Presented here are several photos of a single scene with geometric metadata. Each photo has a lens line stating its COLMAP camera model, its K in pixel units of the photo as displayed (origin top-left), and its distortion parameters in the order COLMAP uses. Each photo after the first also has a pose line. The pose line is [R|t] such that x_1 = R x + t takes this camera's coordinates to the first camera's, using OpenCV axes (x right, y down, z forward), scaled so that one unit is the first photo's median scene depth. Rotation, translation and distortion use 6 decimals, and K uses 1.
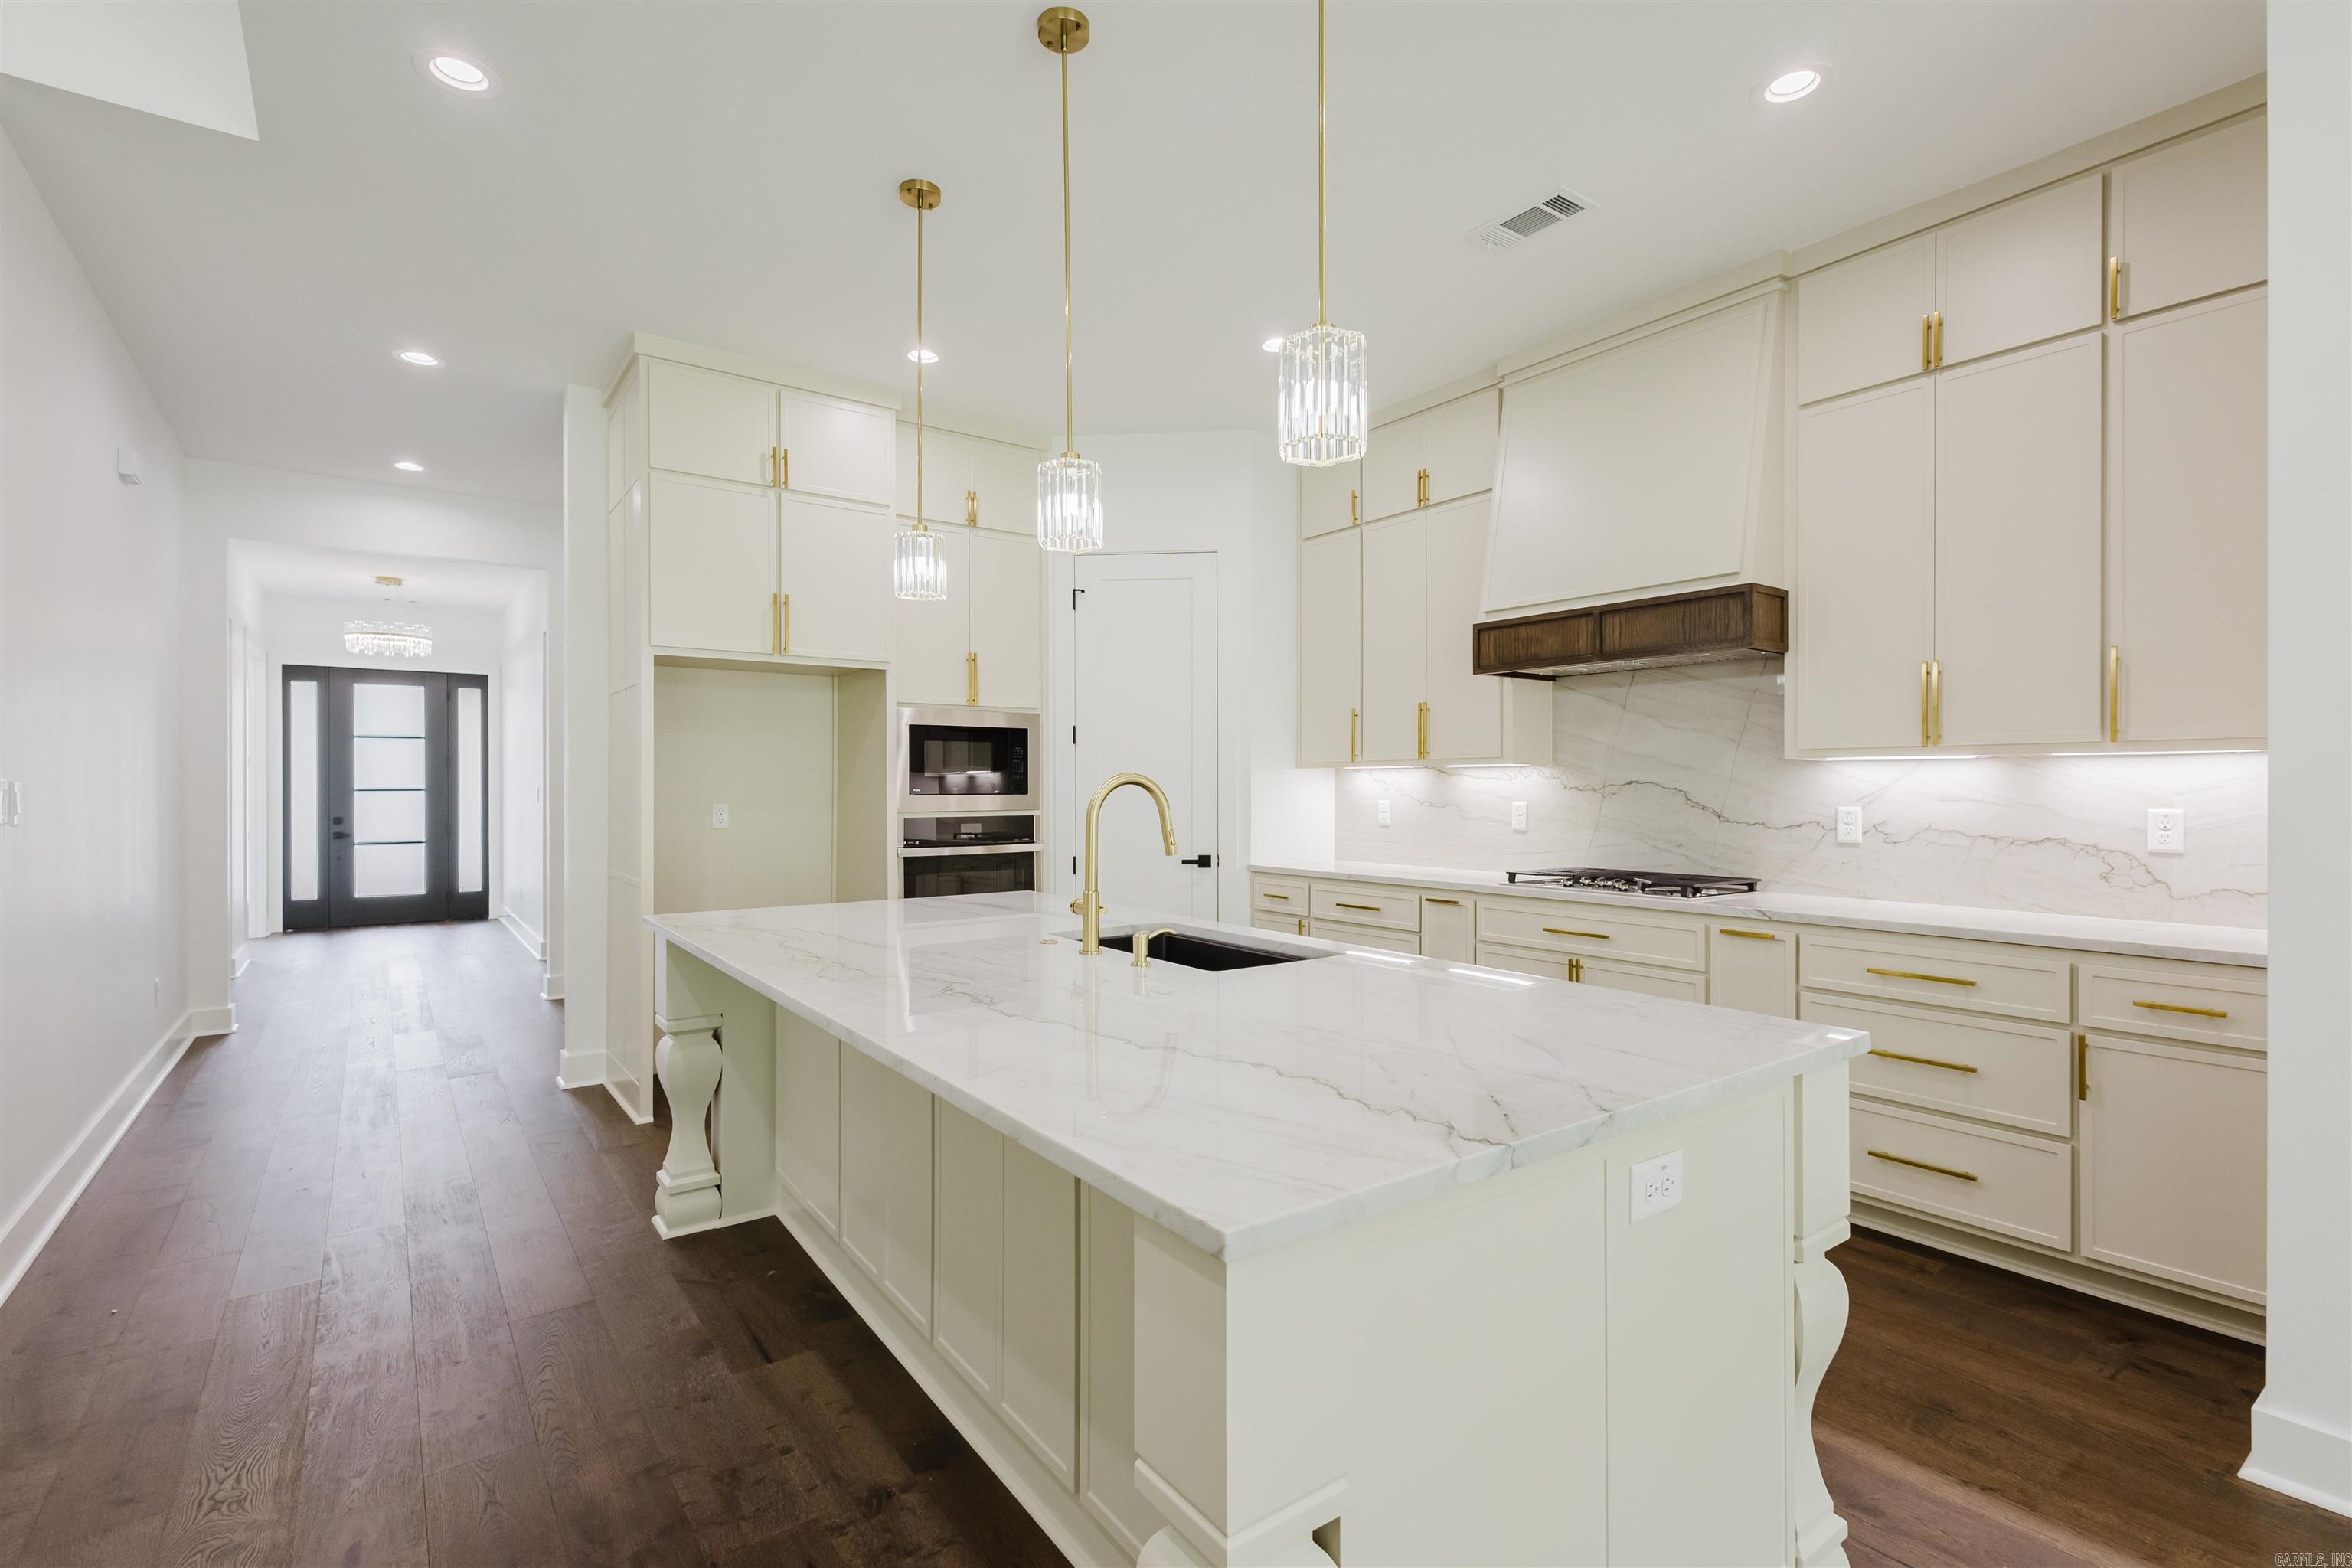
lens RADIAL K [[1073.9, 0, 1180.5], [0, 1073.9, 784.2], [0, 0, 1]] dist [0.012809, -0.005365]
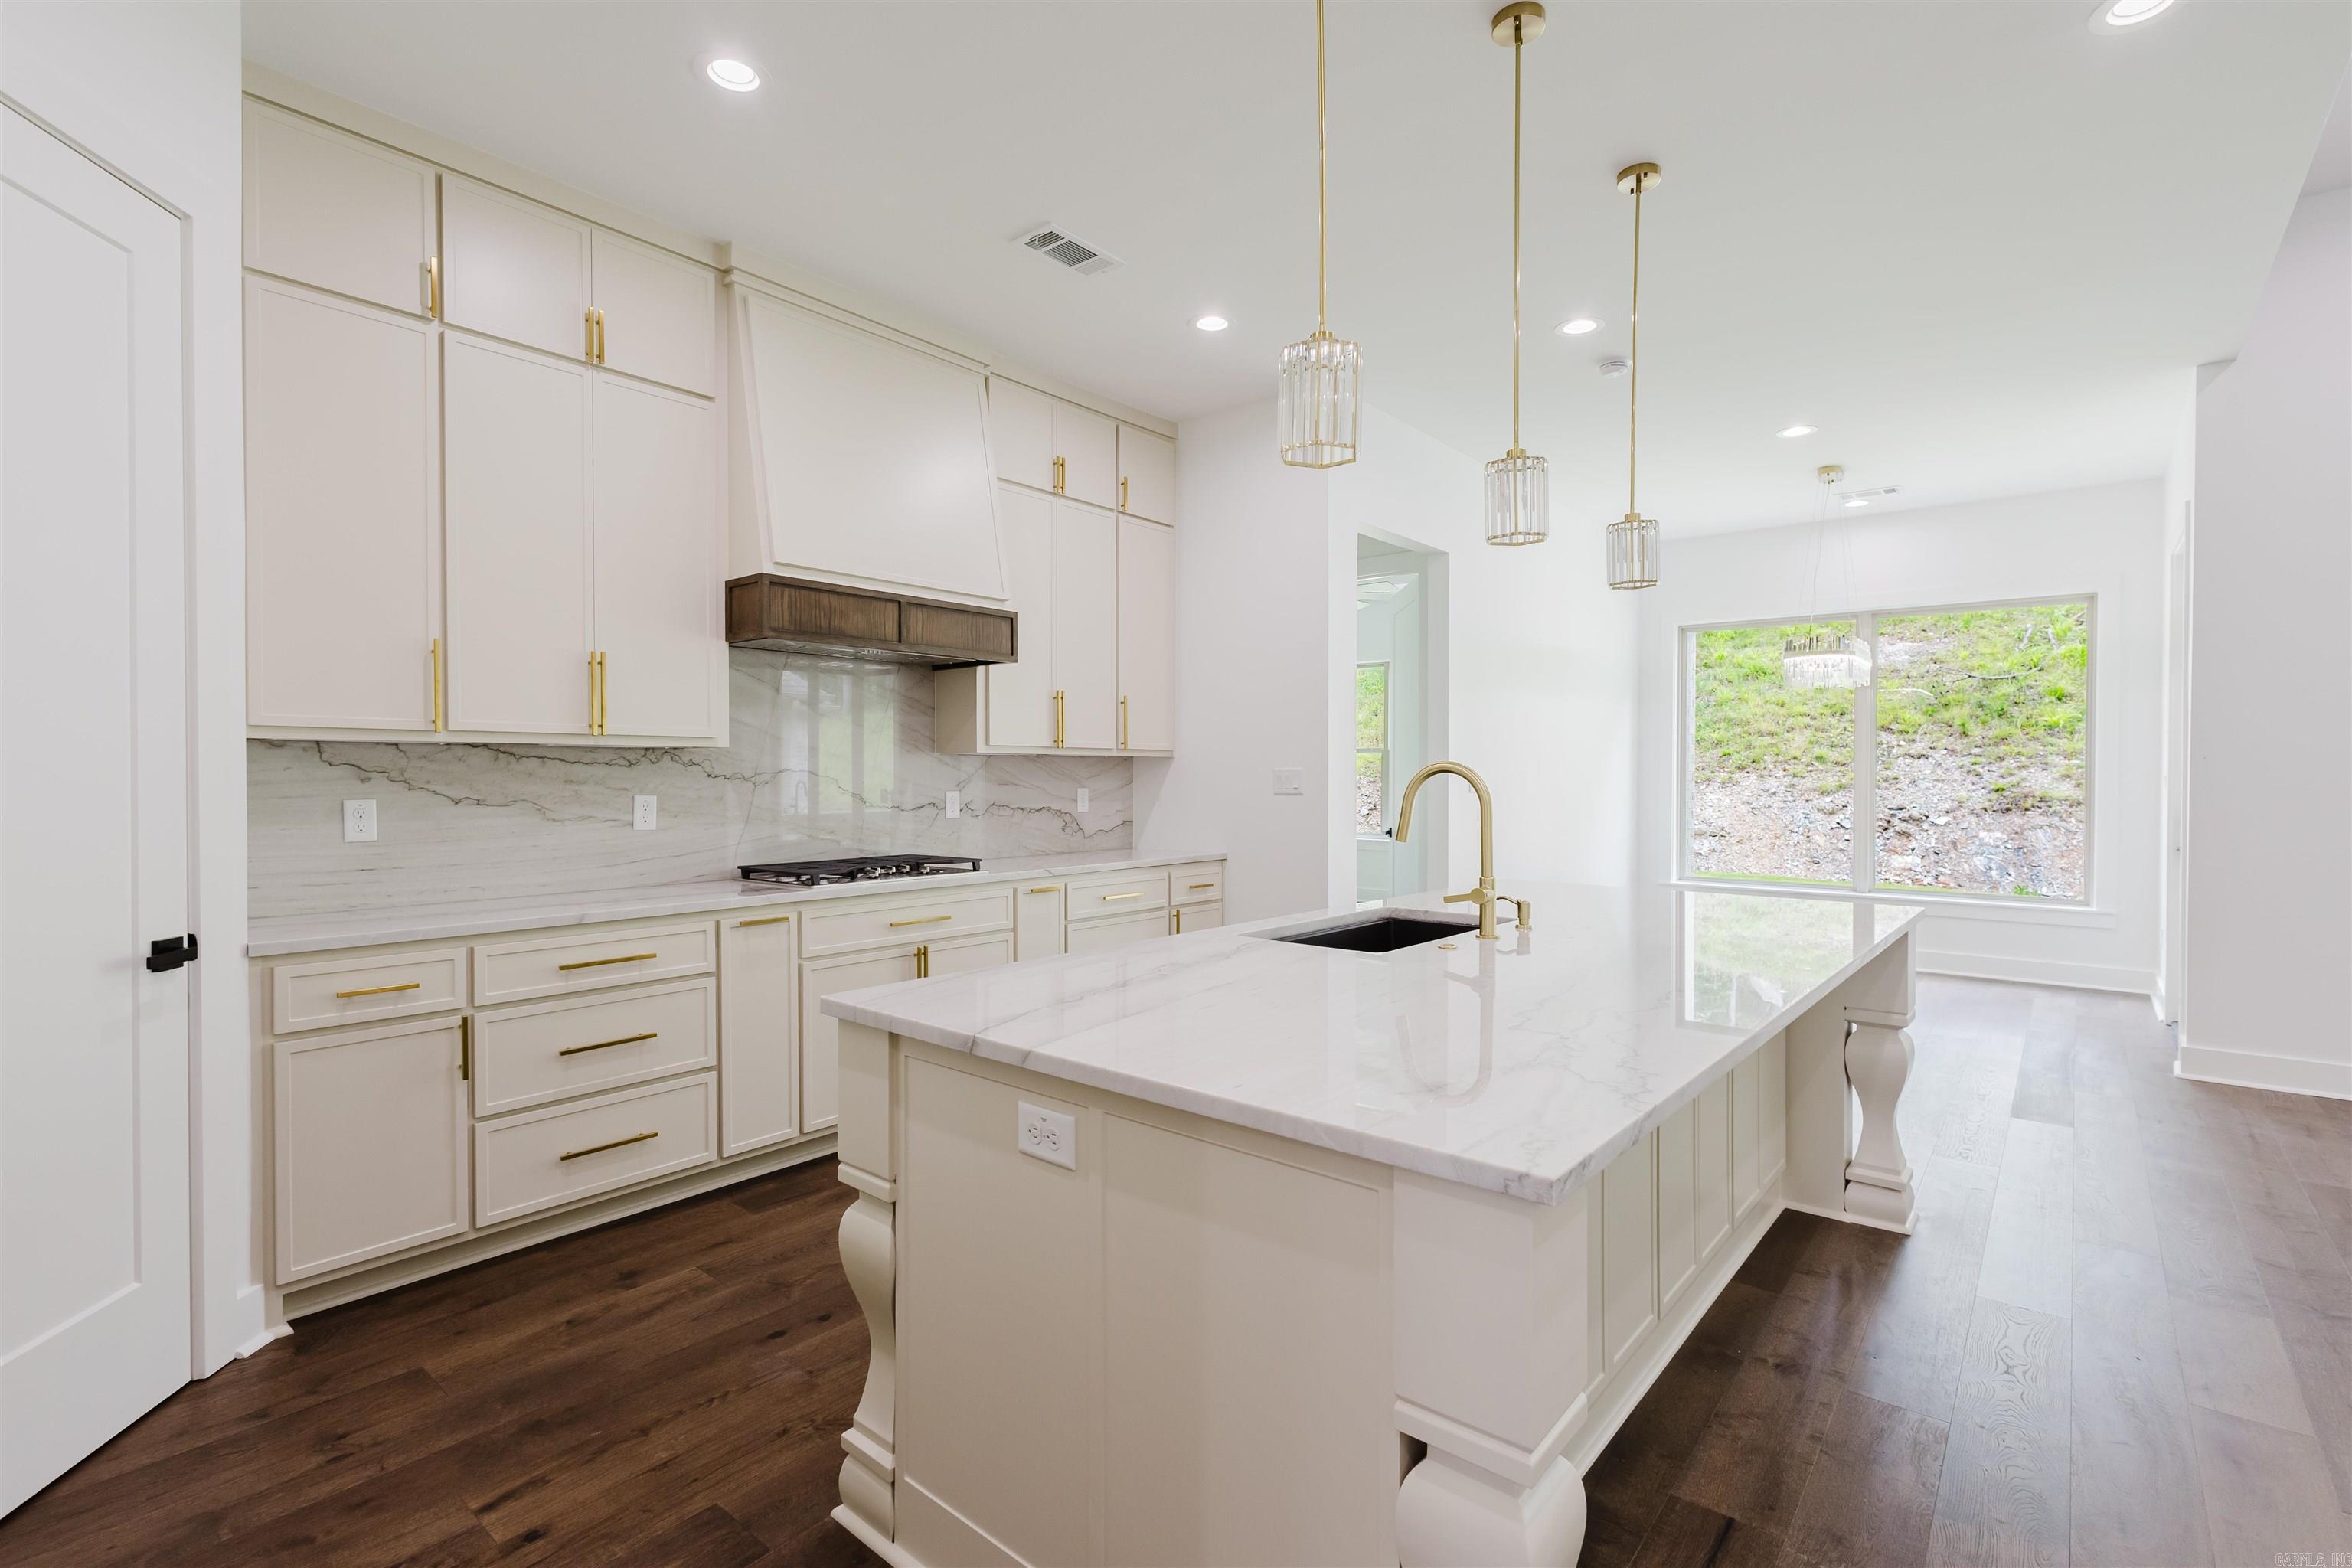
lens RADIAL K [[1073.9, 0, 1180.5], [0, 1073.9, 784.2], [0, 0, 1]] dist [0.012809, -0.005365]
pose [[-0.236688, -0.007792, 0.971554, -0.677081], [-0.002385, 0.999969, 0.007439, 0.003390], [-0.971583, -0.000557, -0.236700, 1.025531]]
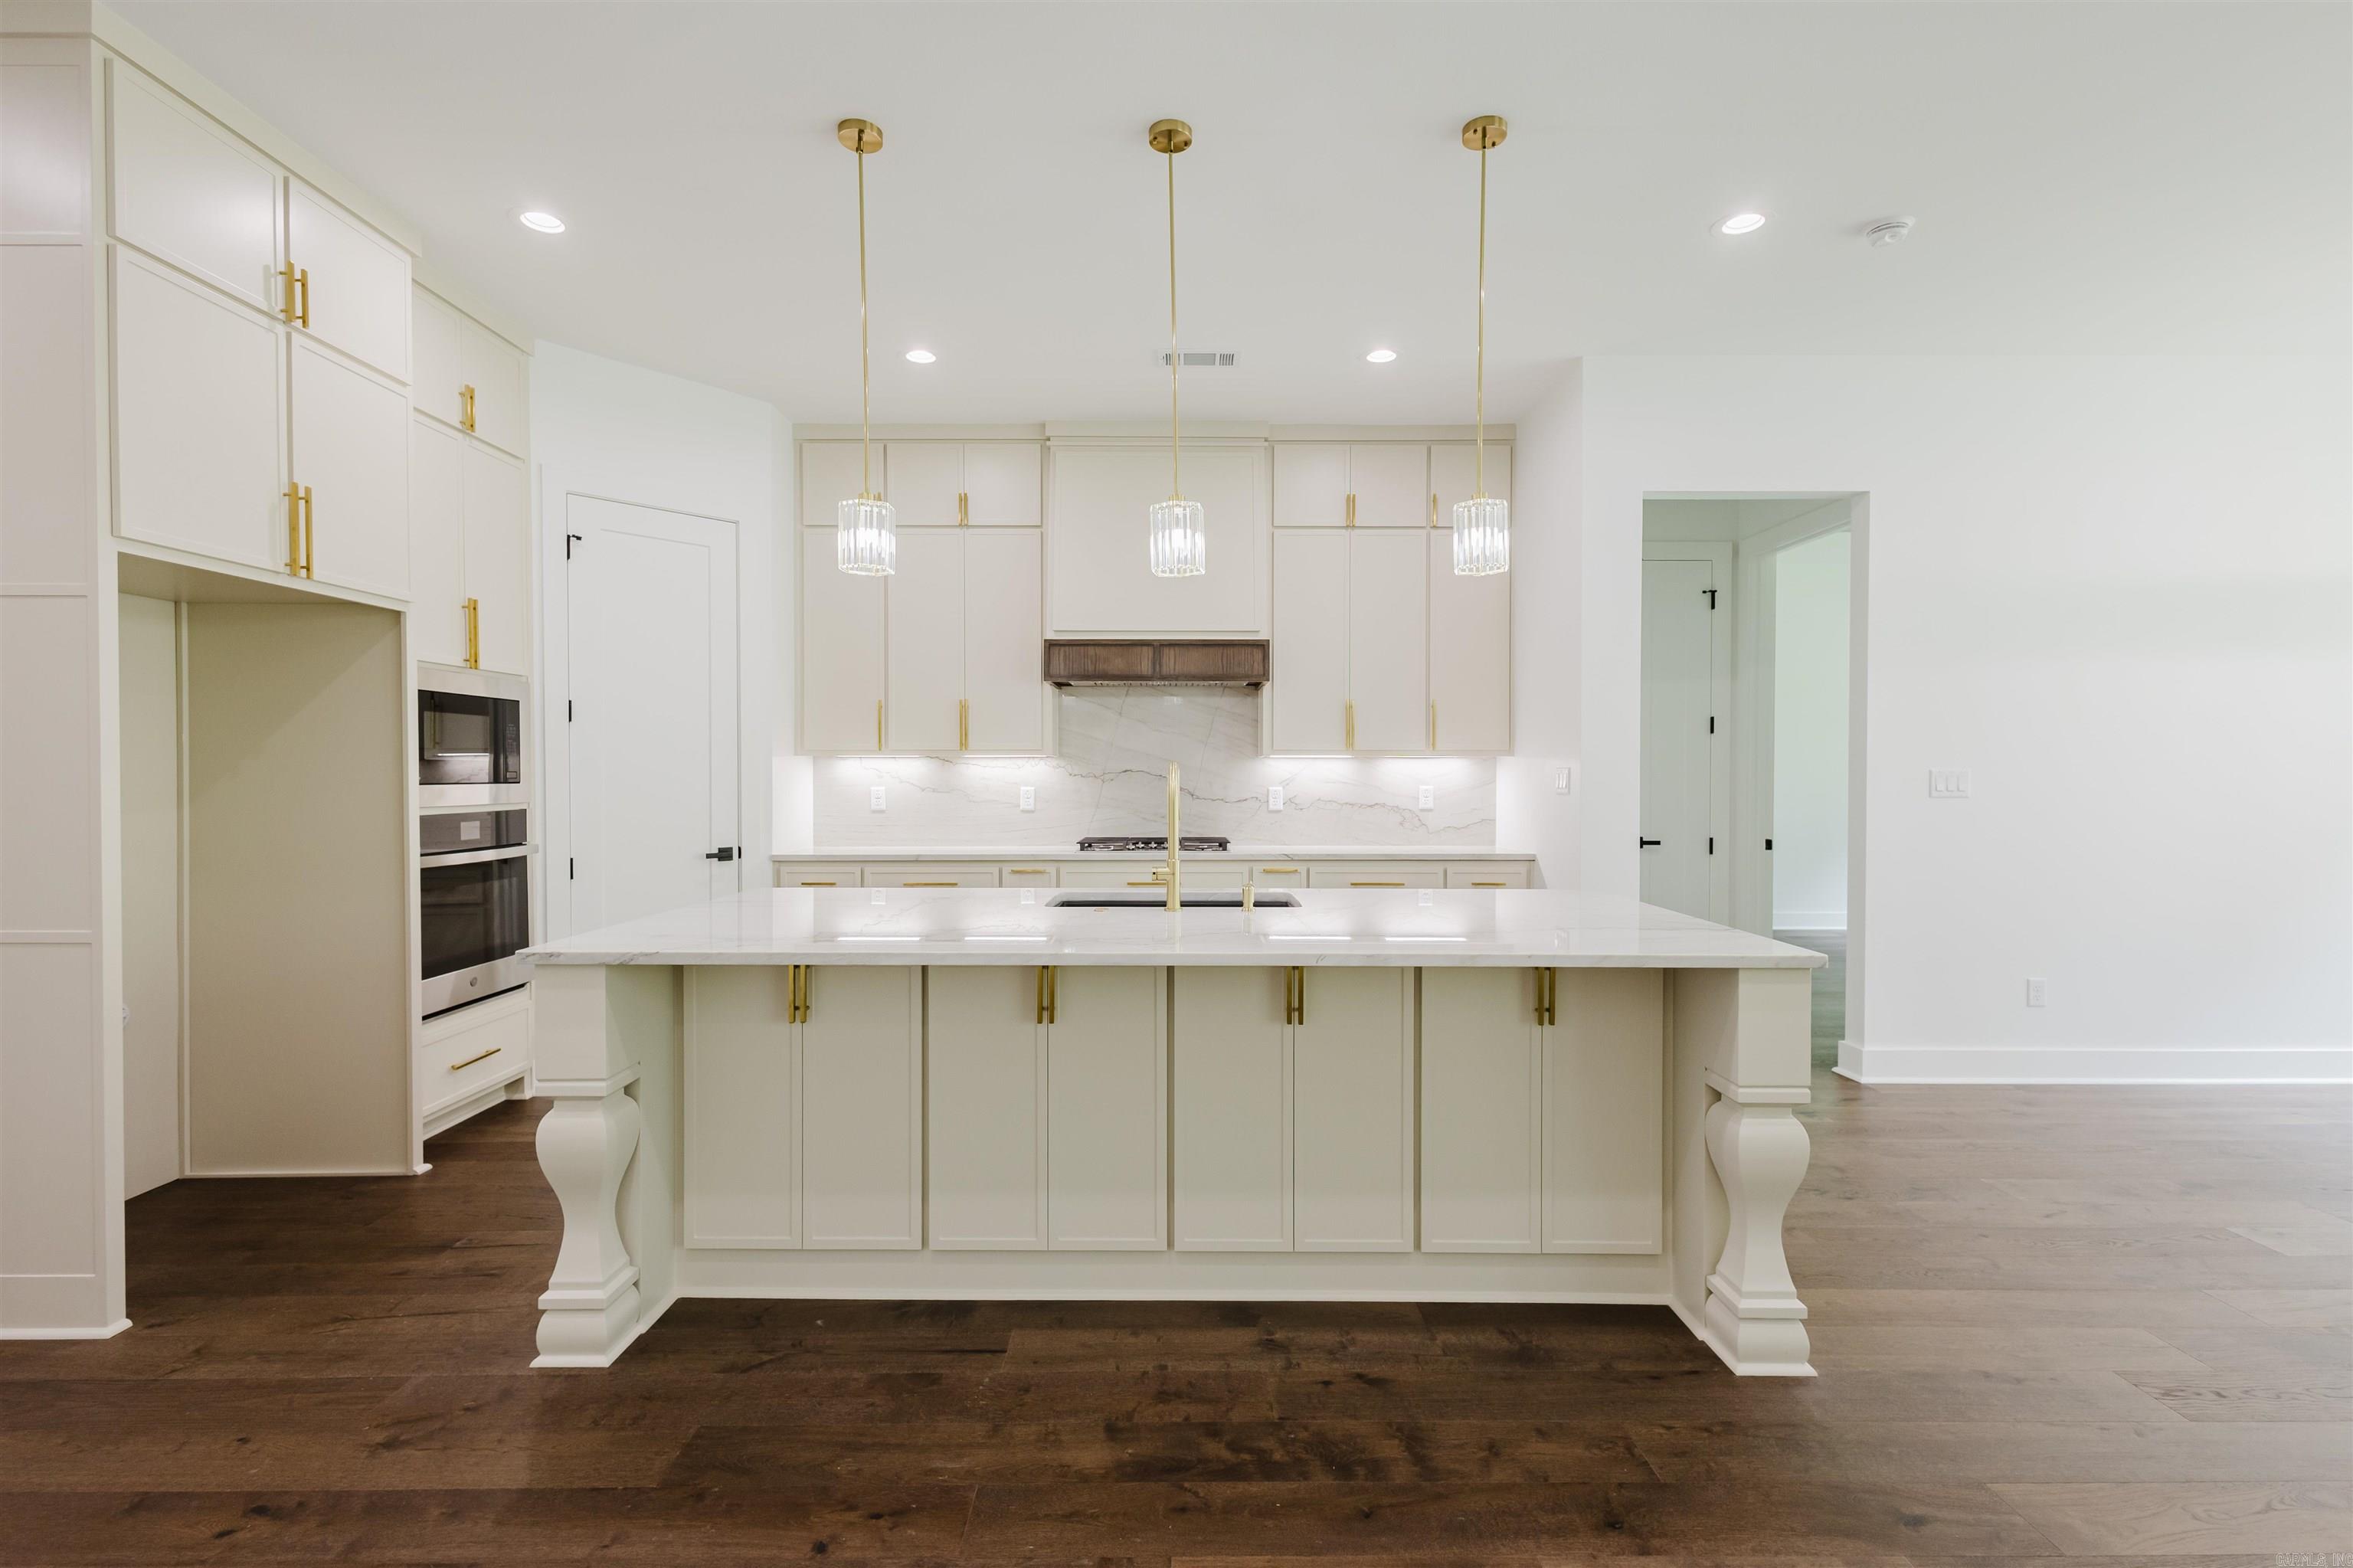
lens RADIAL K [[1074.4, 0, 1181.0], [0, 1074.4, 784.2], [0, 0, 1]] dist [0.012809, -0.005365]
pose [[0.592062, -0.005676, 0.805873, -0.704990], [-0.002214, 0.999960, 0.008670, 0.003394], [-0.805890, -0.006917, 0.592025, 0.186841]]
